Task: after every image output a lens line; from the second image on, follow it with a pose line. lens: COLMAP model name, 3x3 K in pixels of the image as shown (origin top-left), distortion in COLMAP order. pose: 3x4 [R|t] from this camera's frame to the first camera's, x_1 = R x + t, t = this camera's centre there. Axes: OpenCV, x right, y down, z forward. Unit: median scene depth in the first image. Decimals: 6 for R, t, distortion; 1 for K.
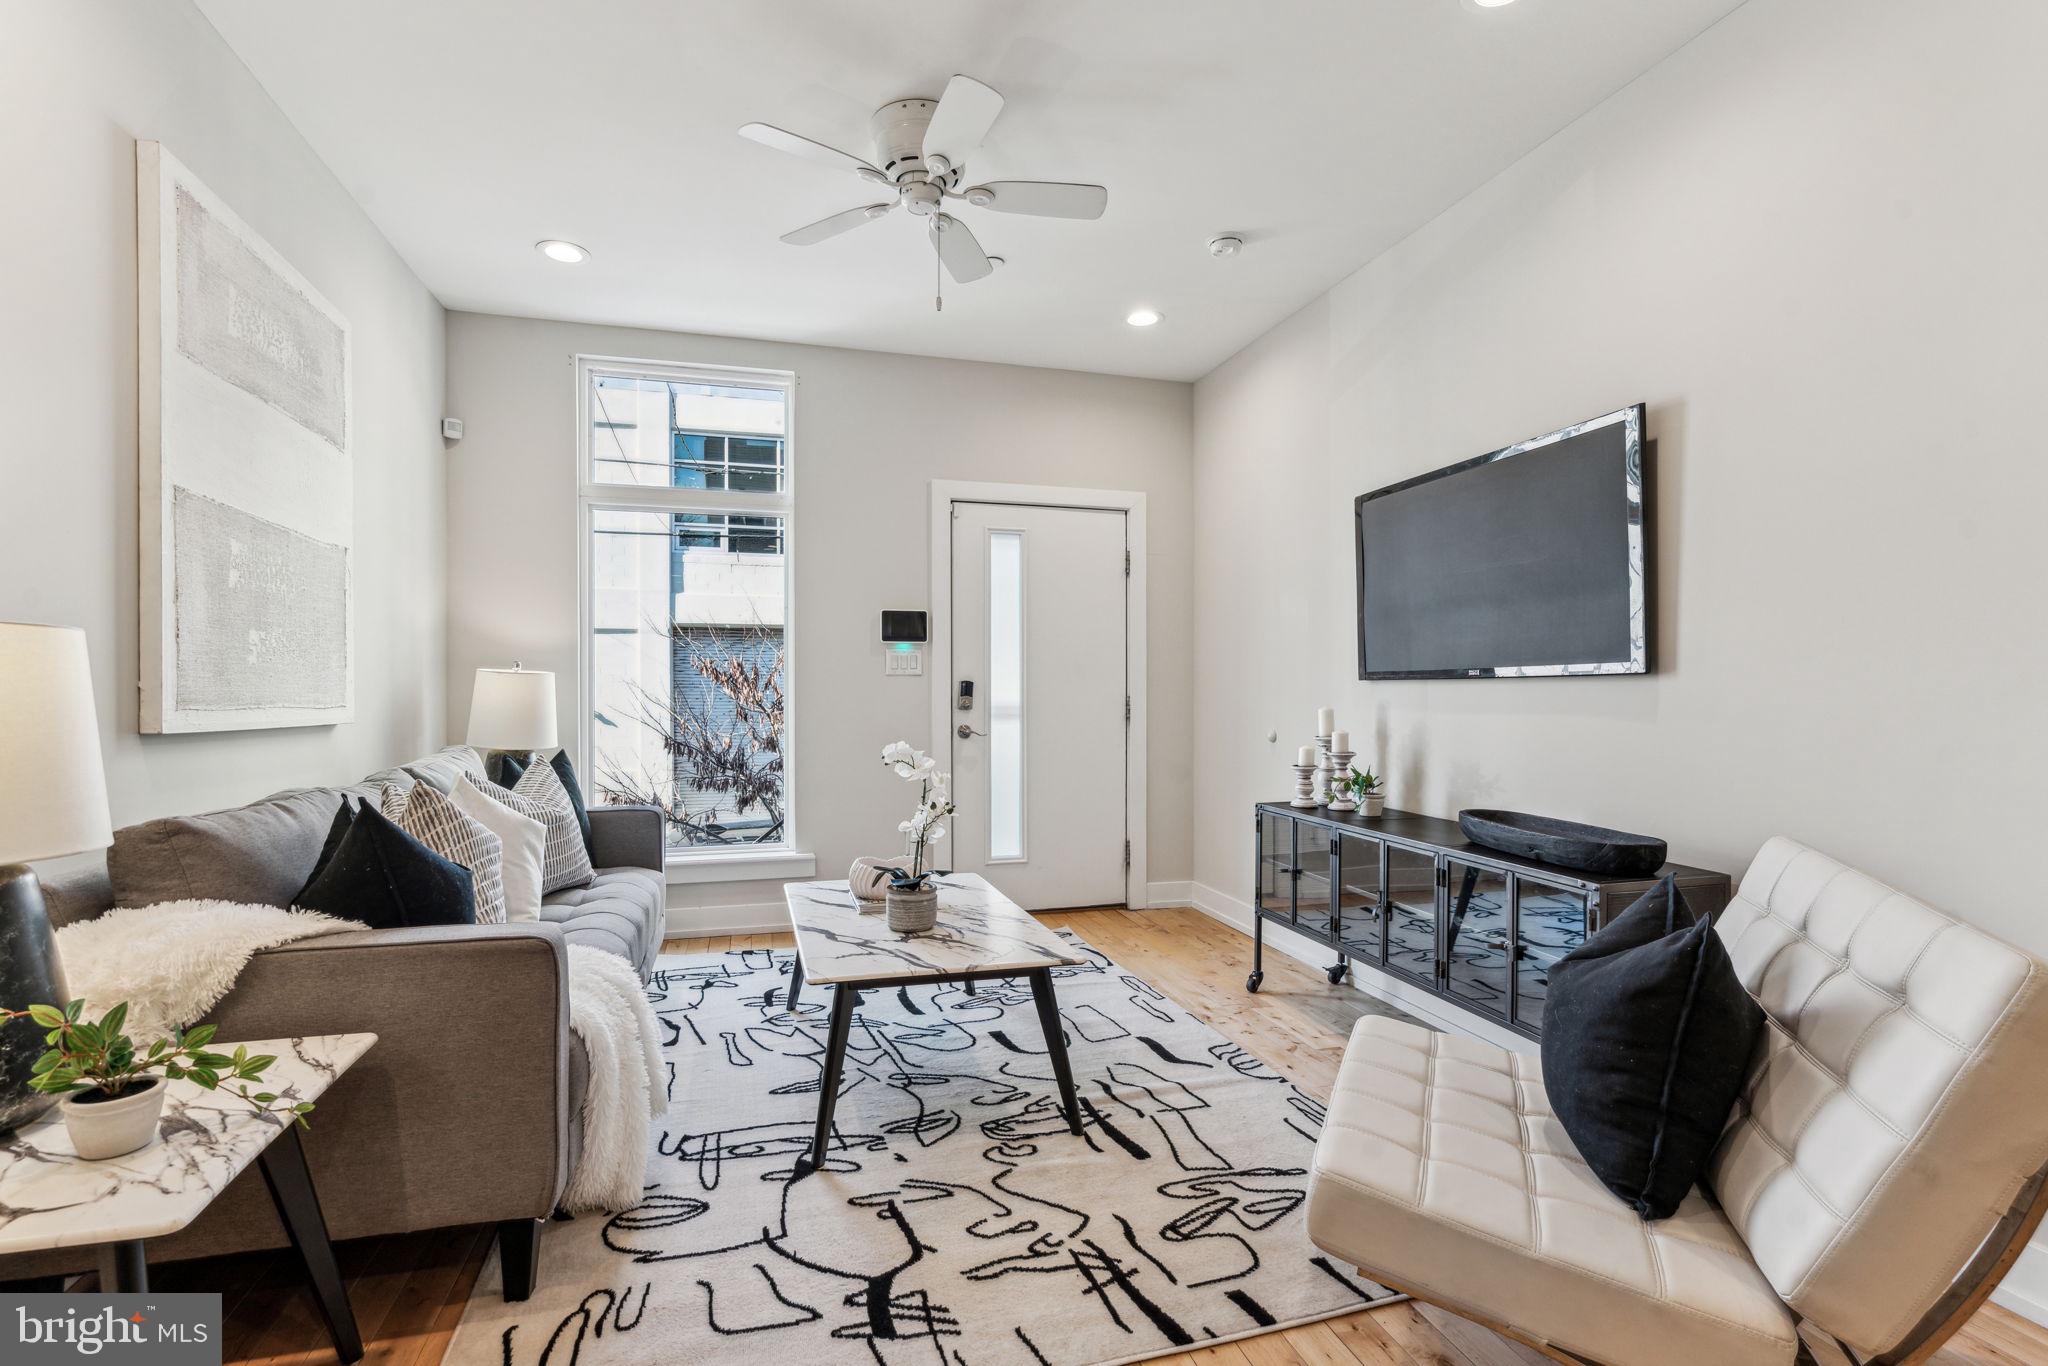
lens RADIAL K [[941.3, 0, 1020.3], [0, 941.3, 693.4], [0, 0, 1]] dist [-0.007604, 0.003382]
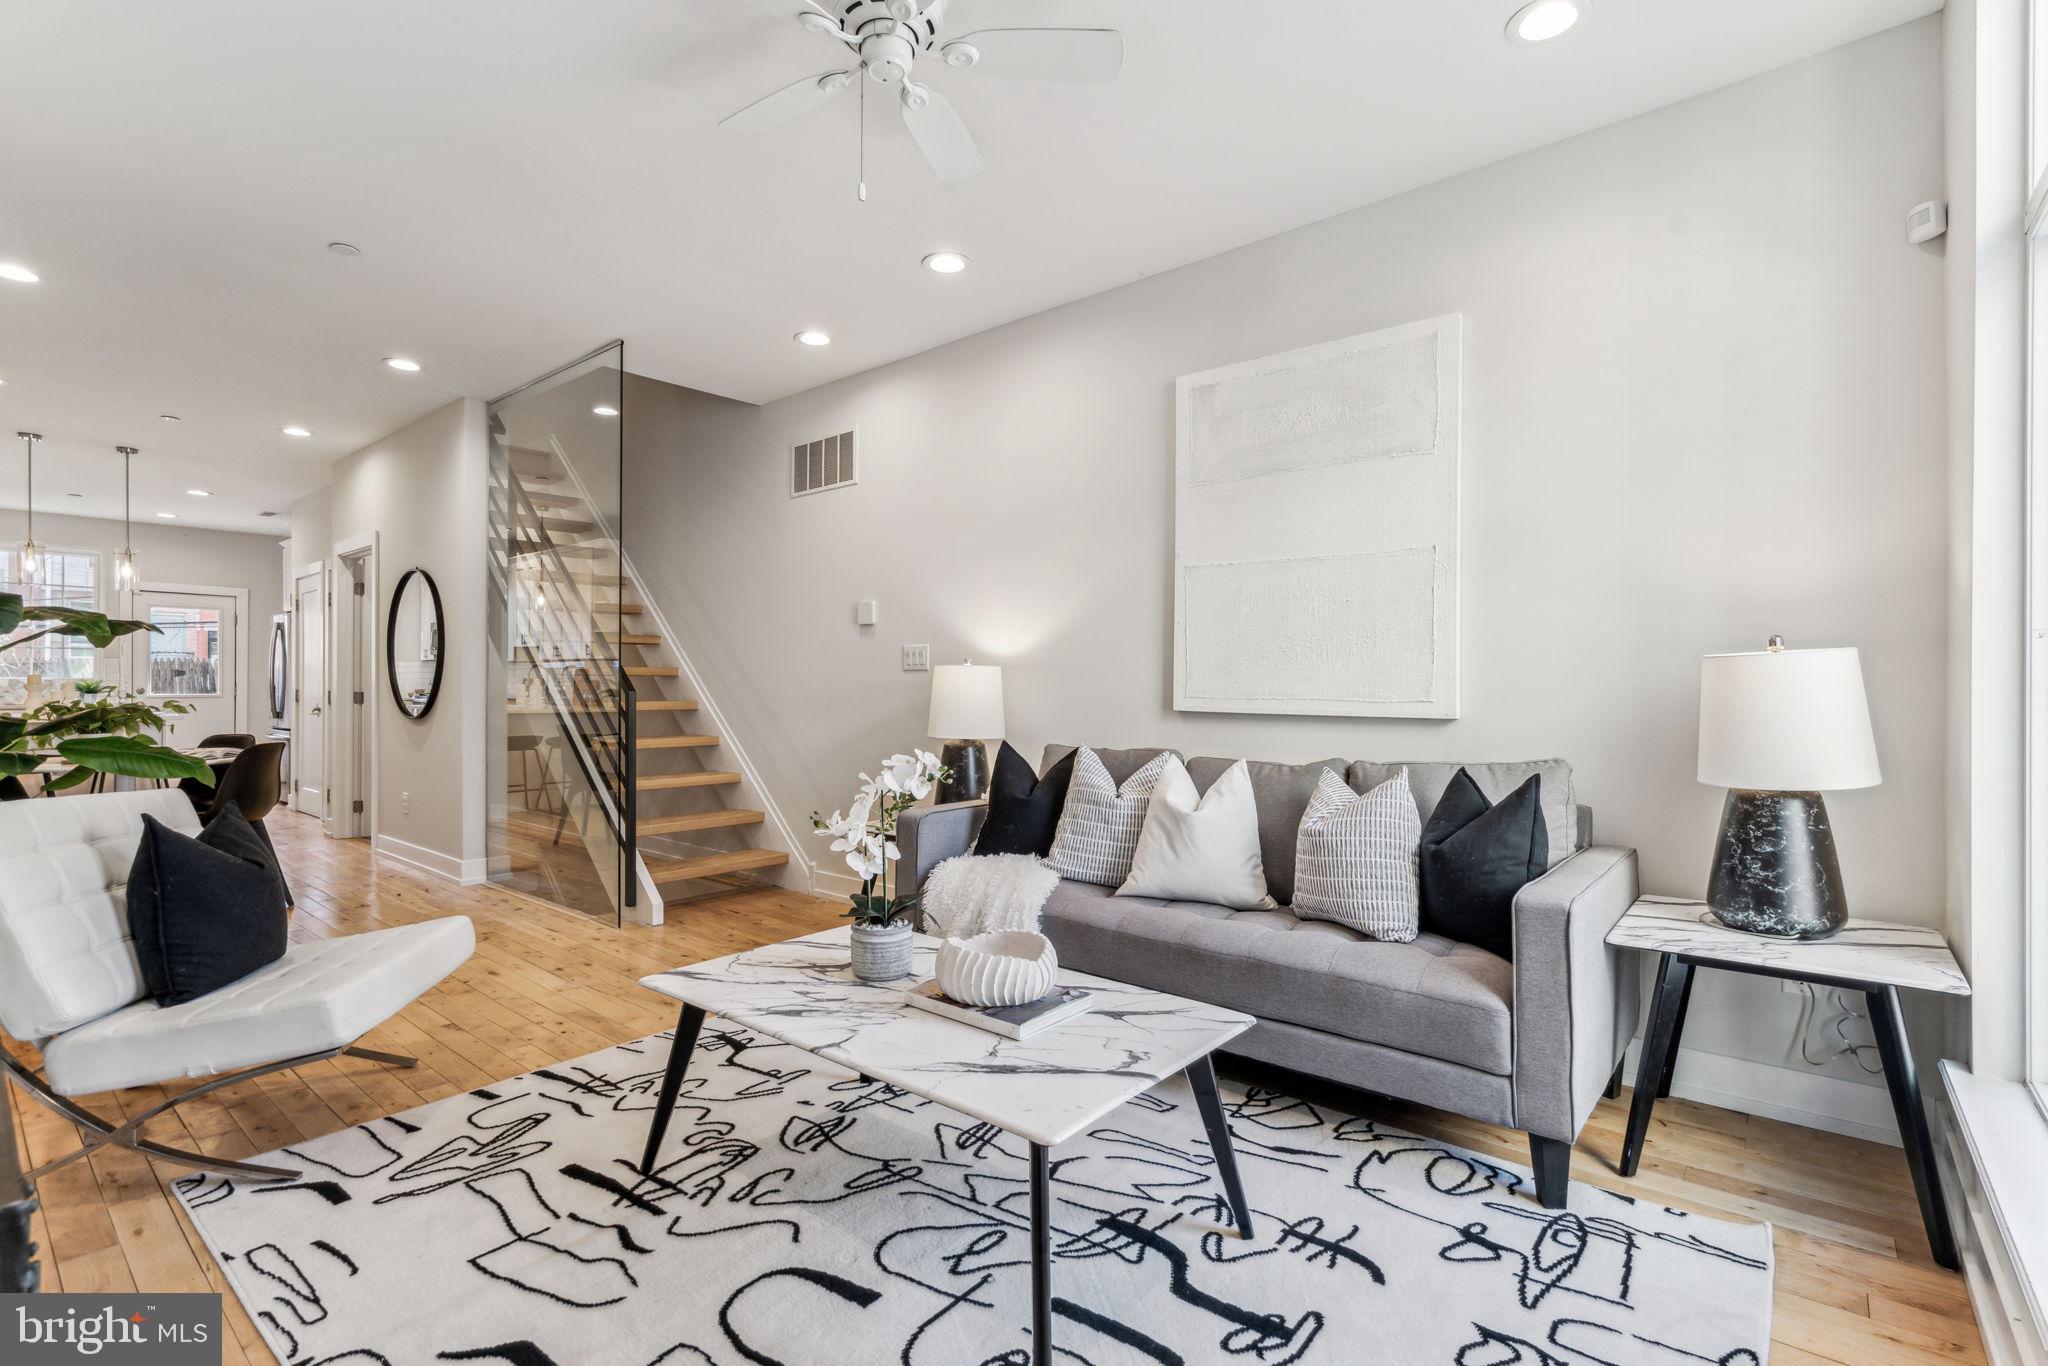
lens RADIAL K [[941.3, 0, 1021.3], [0, 941.3, 682.1], [0, 0, 1]] dist [-0.007604, 0.003382]
pose [[-0.826927, -0.007475, -0.562260, 0.281115], [-0.005841, 0.999972, -0.004704, -0.002124], [0.562279, -0.000605, -0.826947, 1.989320]]
